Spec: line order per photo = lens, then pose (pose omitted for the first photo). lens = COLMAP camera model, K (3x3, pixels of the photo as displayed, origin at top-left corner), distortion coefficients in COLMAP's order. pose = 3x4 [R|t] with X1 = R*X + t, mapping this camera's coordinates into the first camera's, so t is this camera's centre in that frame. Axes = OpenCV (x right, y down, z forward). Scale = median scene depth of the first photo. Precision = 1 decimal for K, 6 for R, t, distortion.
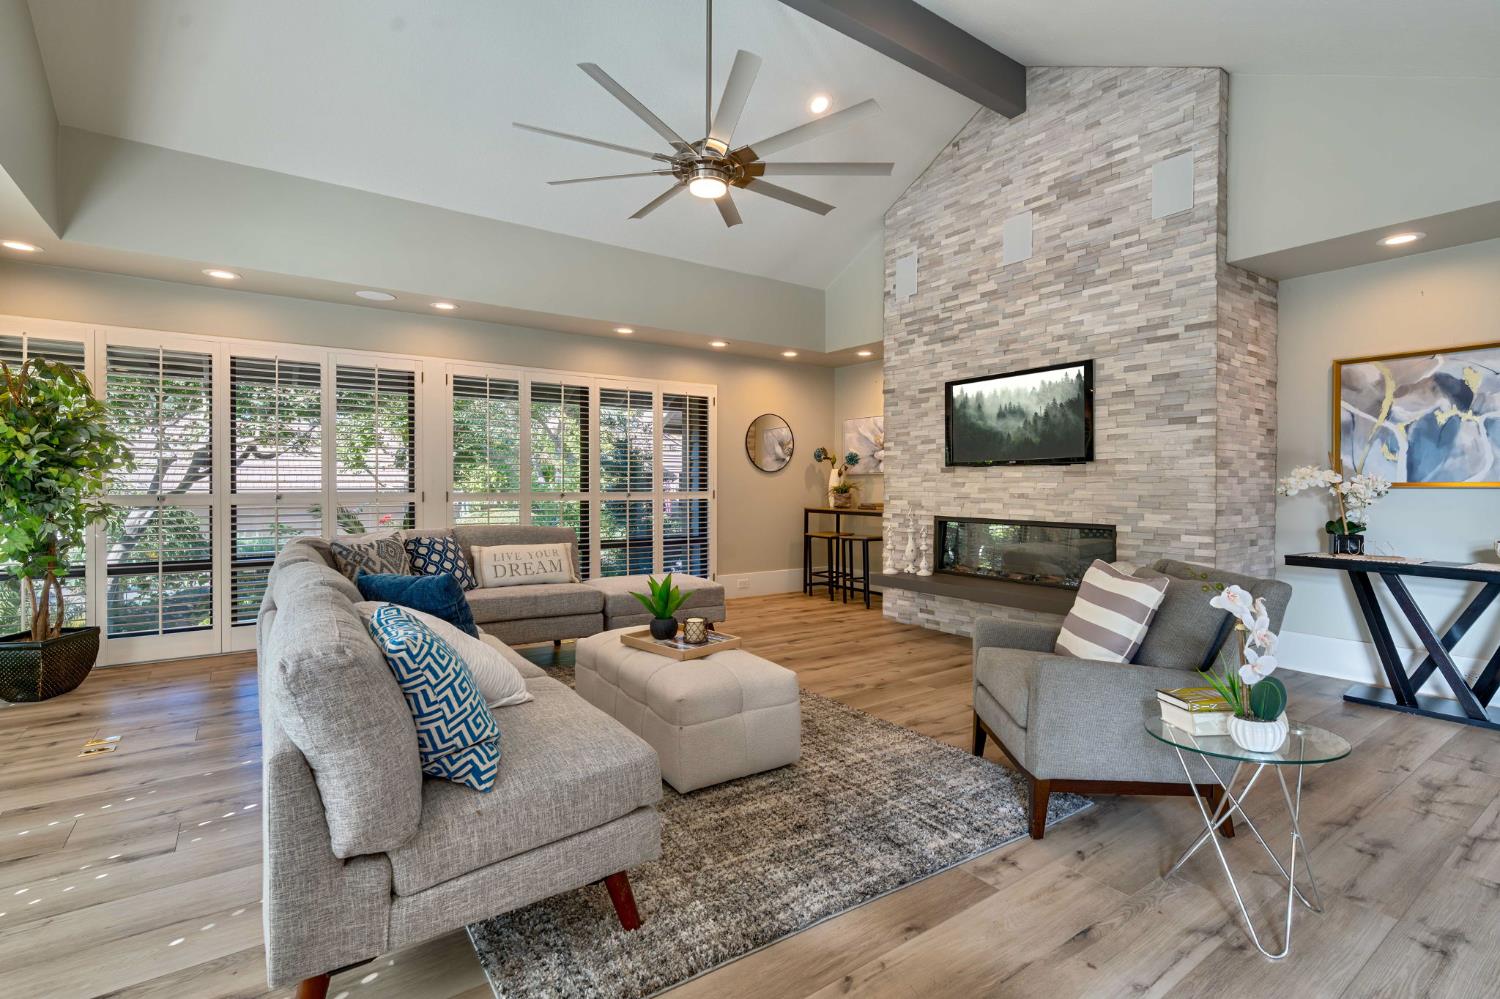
lens RADIAL K [[690.9, 0, 764.9], [0, 690.9, 468.7], [0, 0, 1]] dist [0.042947, 0.000020]
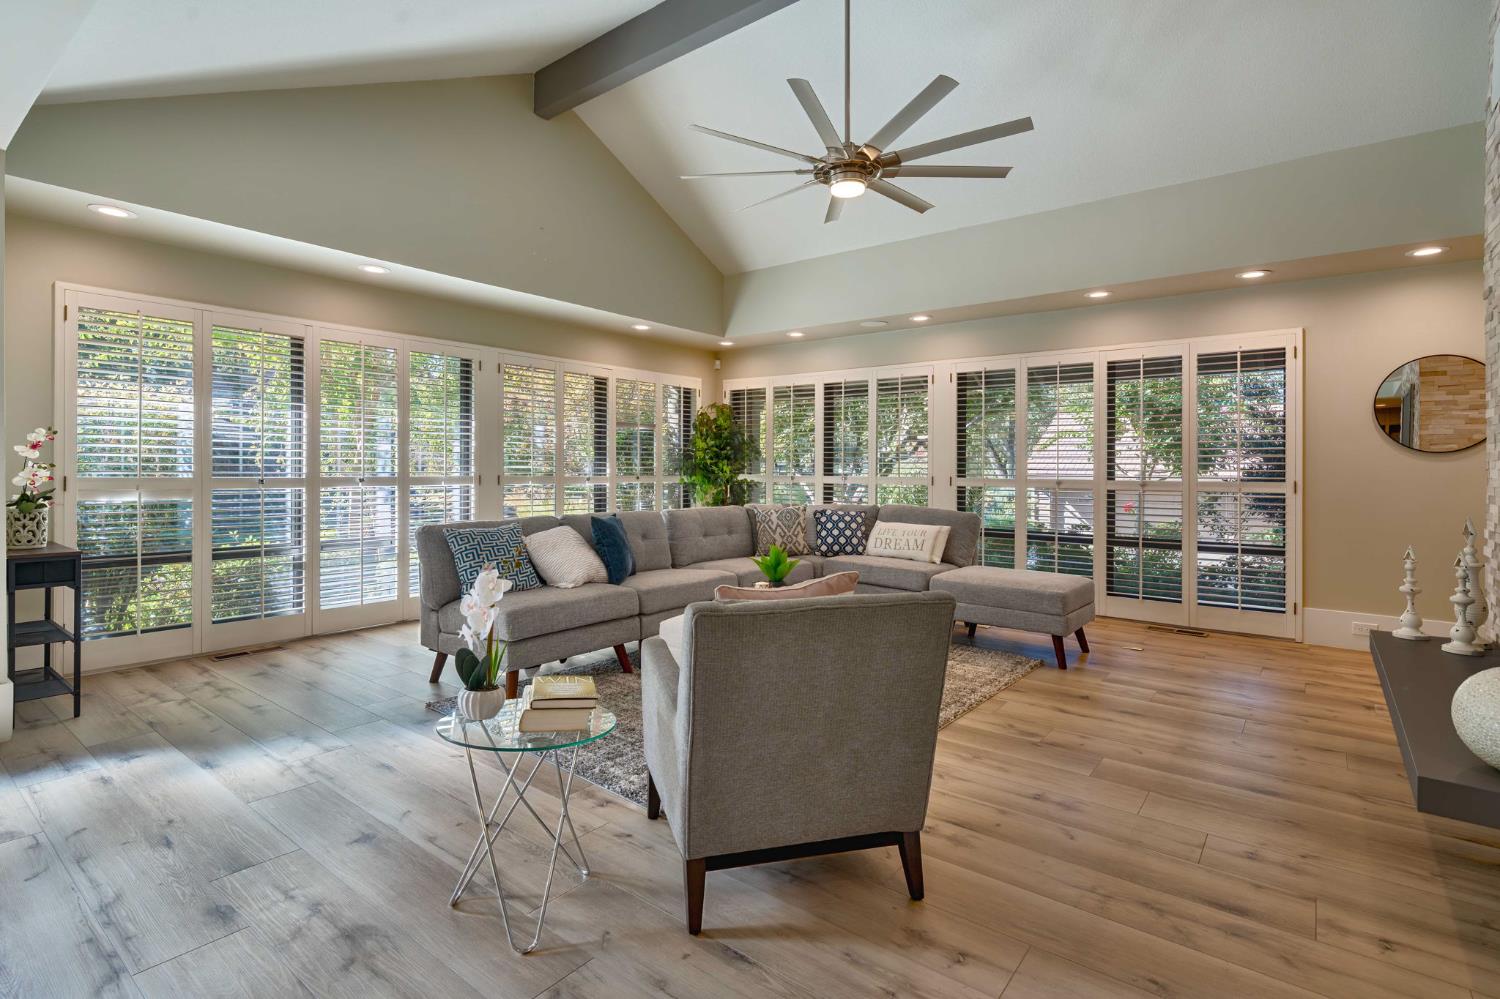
lens RADIAL K [[710.6, 0, 752.8], [0, 710.6, 489.0], [0, 0, 1]] dist [-0.000946, 0.000035]
pose [[0.278025, 0.031203, -0.960067, 0.621408], [0.009253, 0.999339, 0.035159, 0.010771], [0.960529, -0.018659, 0.277553, 0.390351]]
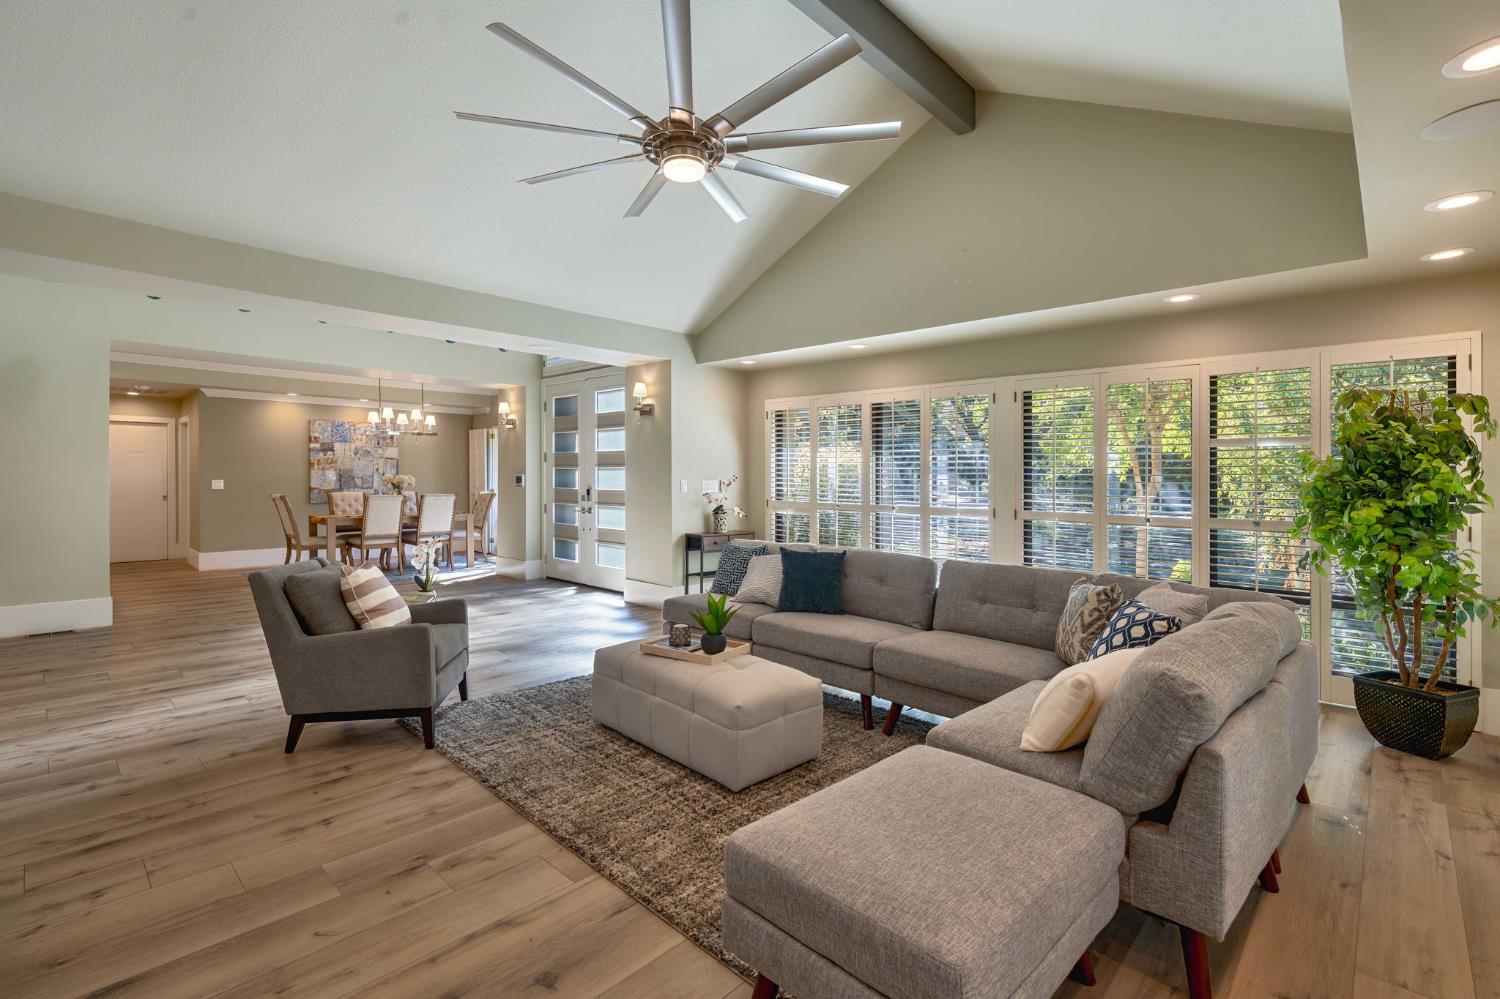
lens RADIAL K [[683.8, 0, 750.0], [0, 683.8, 499.5], [0, 0, 1]] dist [0.006577, -0.000501]
pose [[-0.981485, -0.002389, -0.191523, 0.000056], [-0.005342, 0.999875, 0.014905, -0.002989], [0.191463, 0.015653, -0.981375, 1.266405]]
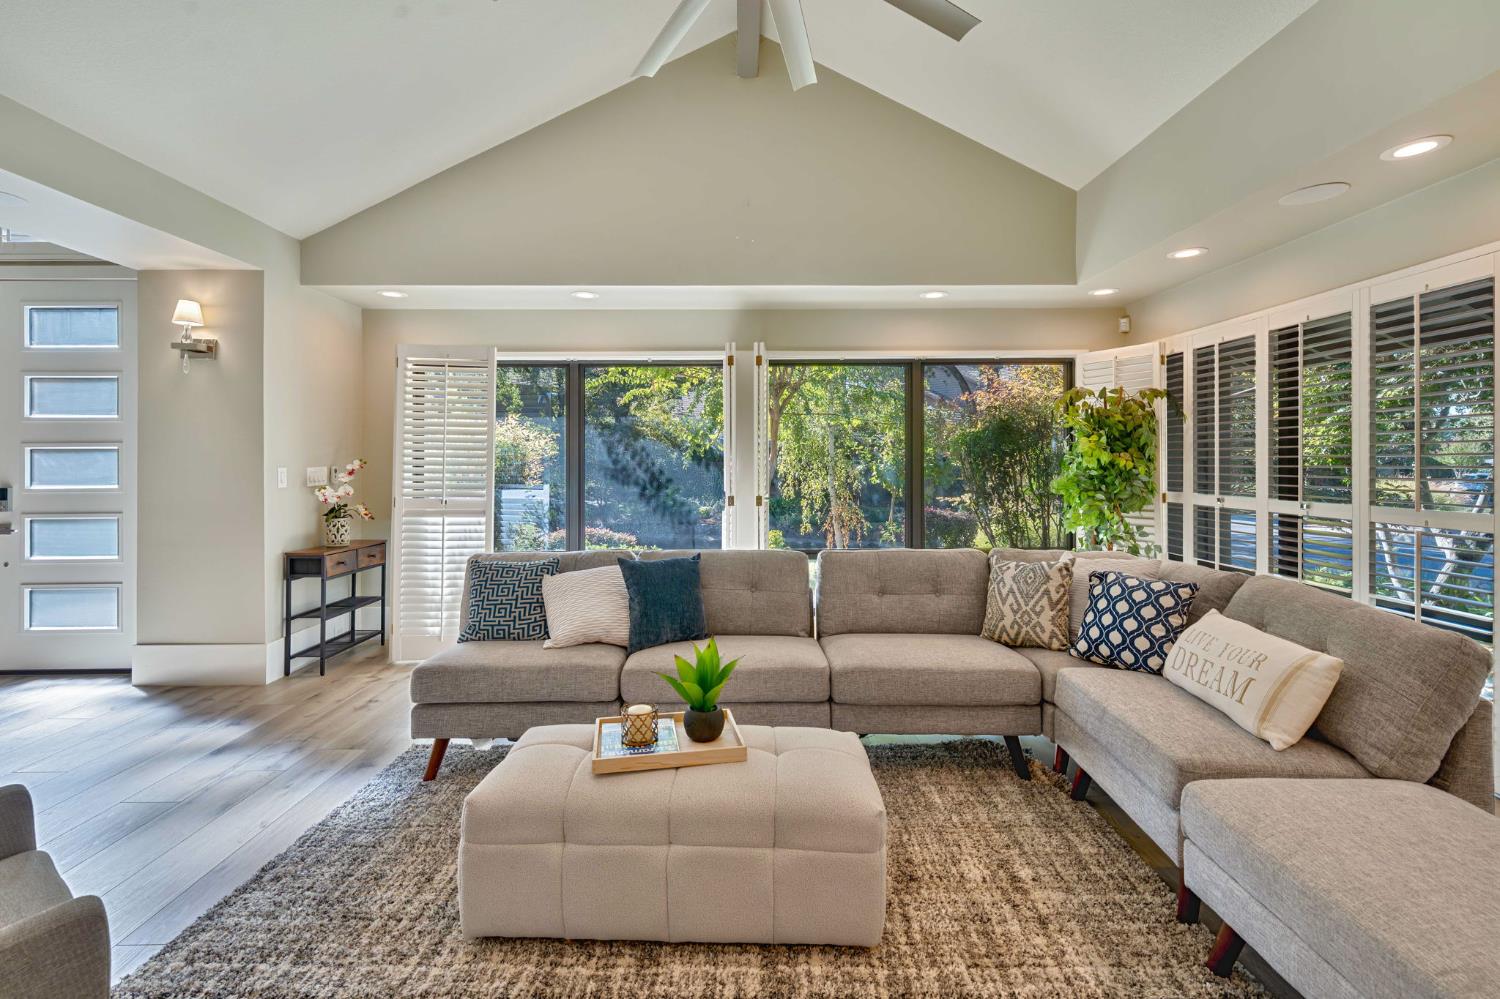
lens RADIAL K [[686.2, 0, 753.8], [0, 686.2, 468.5], [0, 0, 1]] dist [0.001141, 0.000771]
pose [[-0.568669, 0.009089, -0.822516, 0.229578], [0.018468, 0.999828, -0.001720, -0.006970], [0.822359, -0.016169, -0.568739, 0.882005]]
